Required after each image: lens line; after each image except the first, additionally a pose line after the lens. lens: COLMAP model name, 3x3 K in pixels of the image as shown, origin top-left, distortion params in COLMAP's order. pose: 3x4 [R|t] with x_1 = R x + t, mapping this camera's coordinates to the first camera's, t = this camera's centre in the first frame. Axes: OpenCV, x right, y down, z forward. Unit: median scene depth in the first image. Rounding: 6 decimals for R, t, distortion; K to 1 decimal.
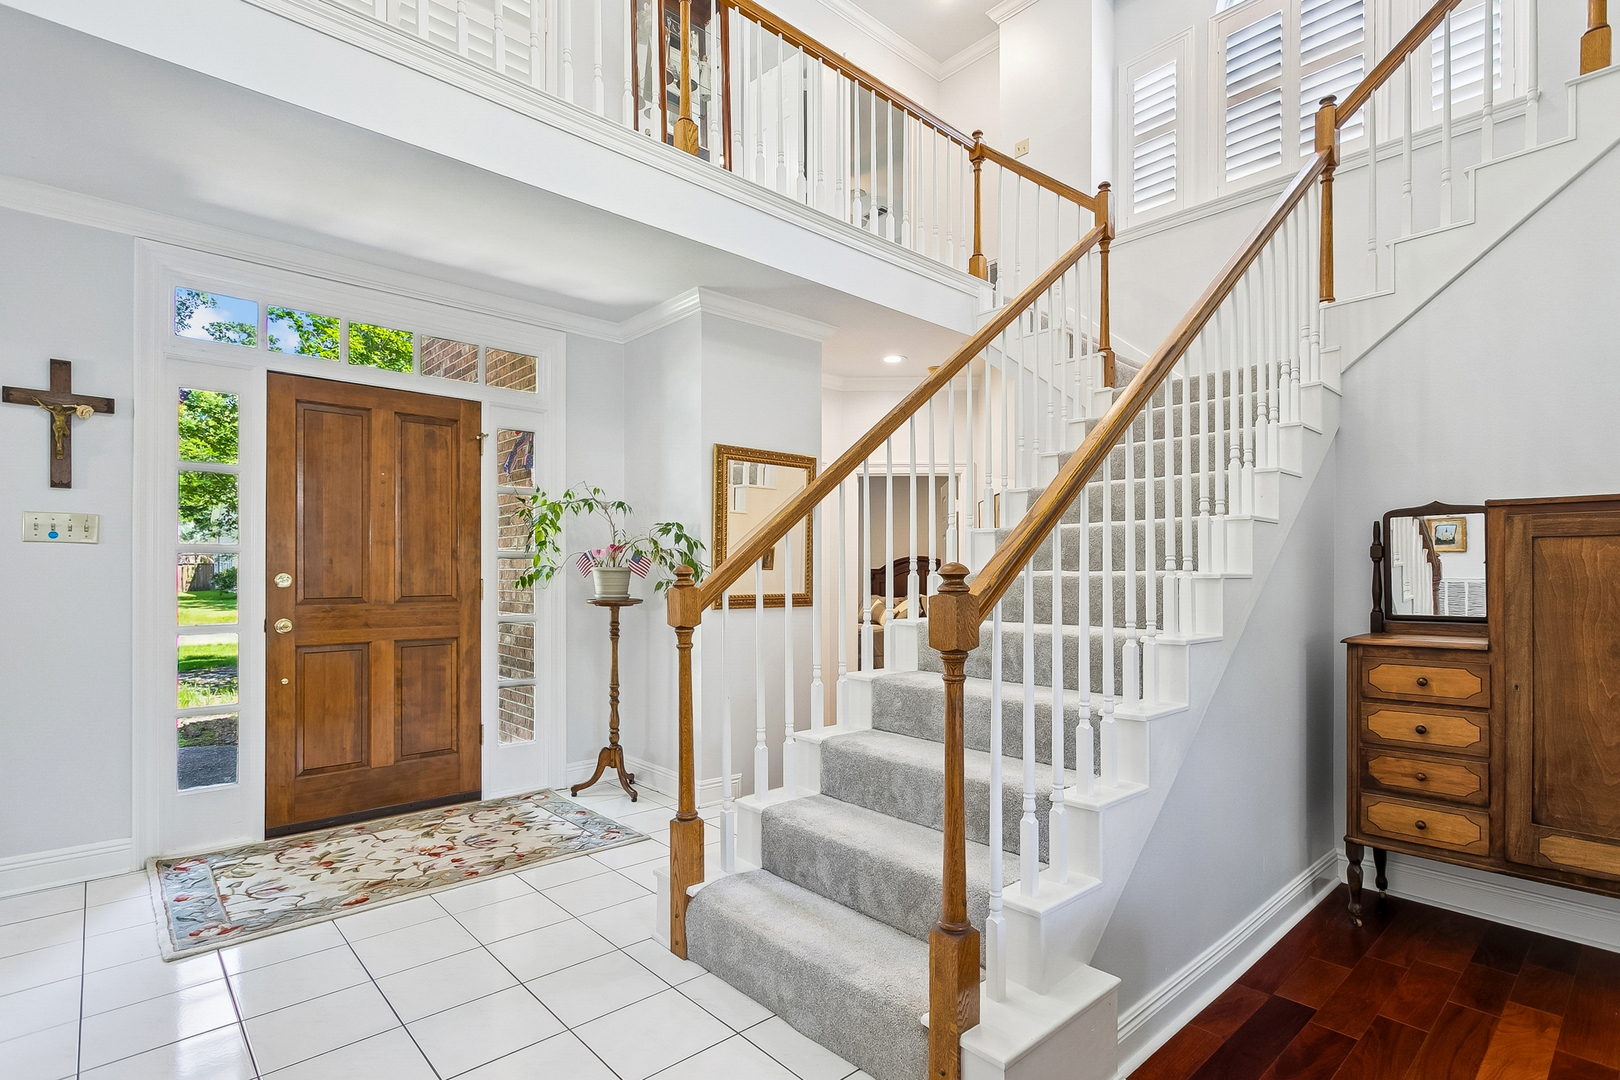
lens RADIAL K [[791.2, 0, 821.3], [0, 791.2, 576.1], [0, 0, 1]] dist [0.004878, 0.000278]
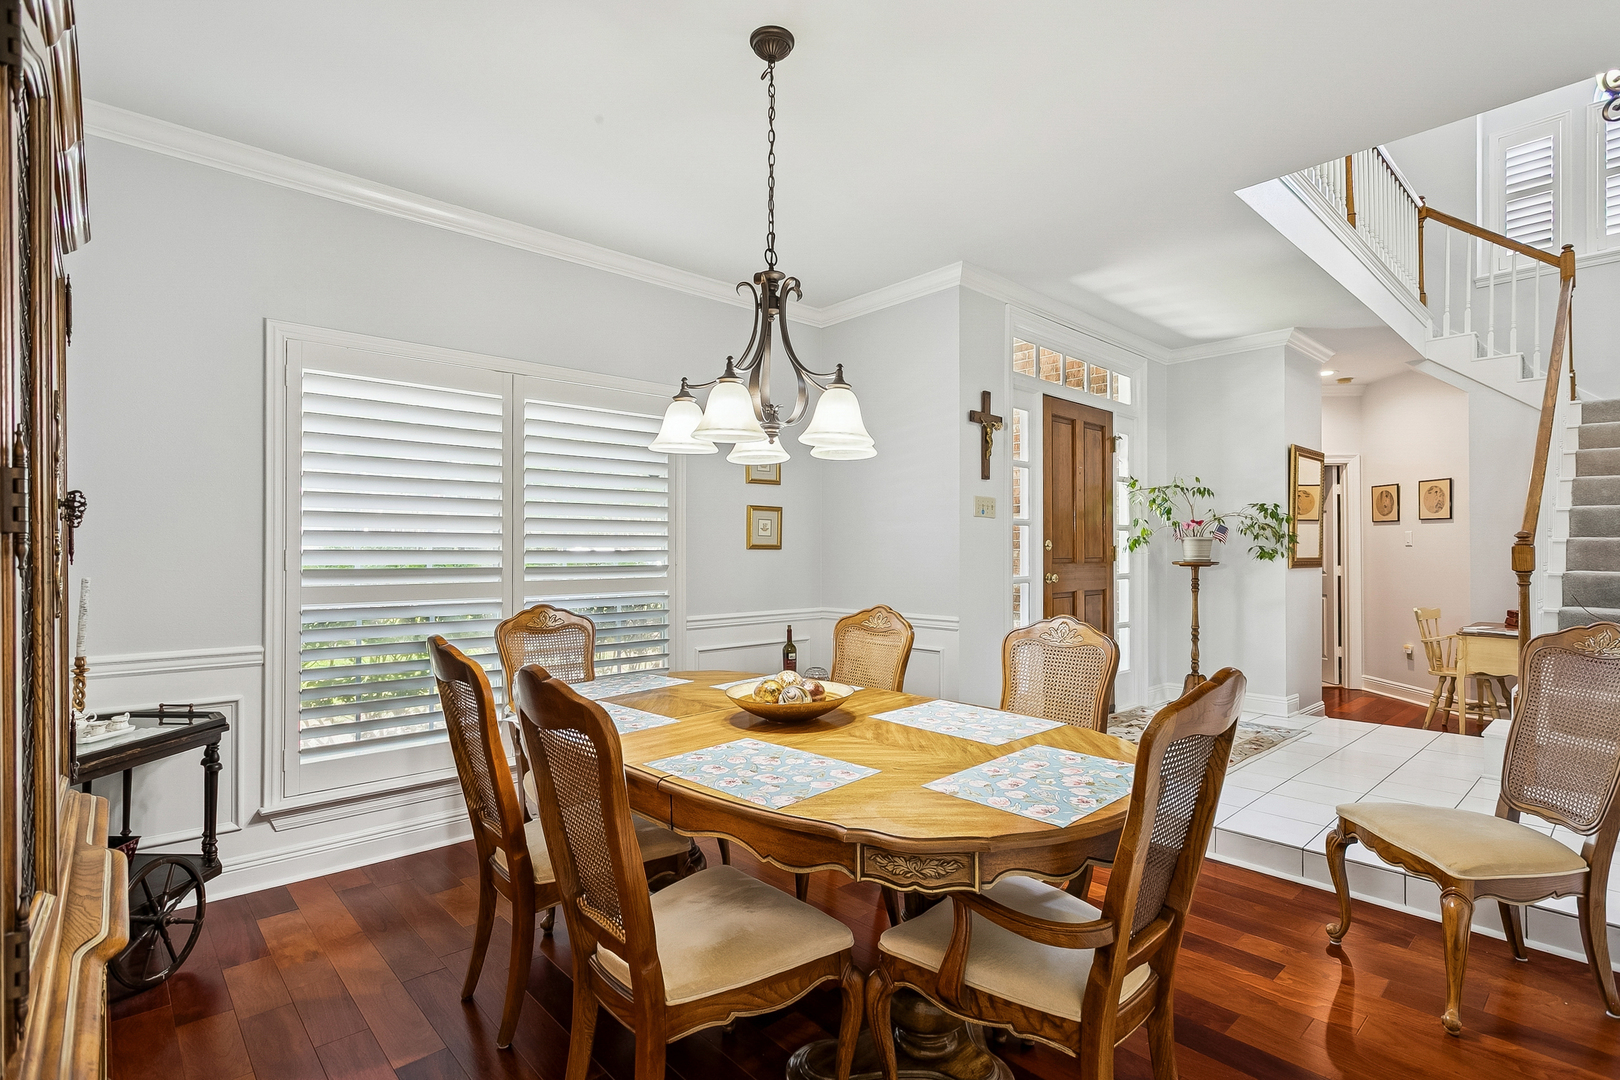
lens RADIAL K [[791.2, 0, 822.1], [0, 791.2, 554.8], [0, 0, 1]] dist [0.004878, 0.000278]
pose [[0.999955, 0.000698, 0.009431, -0.931805], [-0.000700, 1.000000, 0.000170, 0.019613], [-0.009431, -0.000177, 0.999956, -0.322722]]
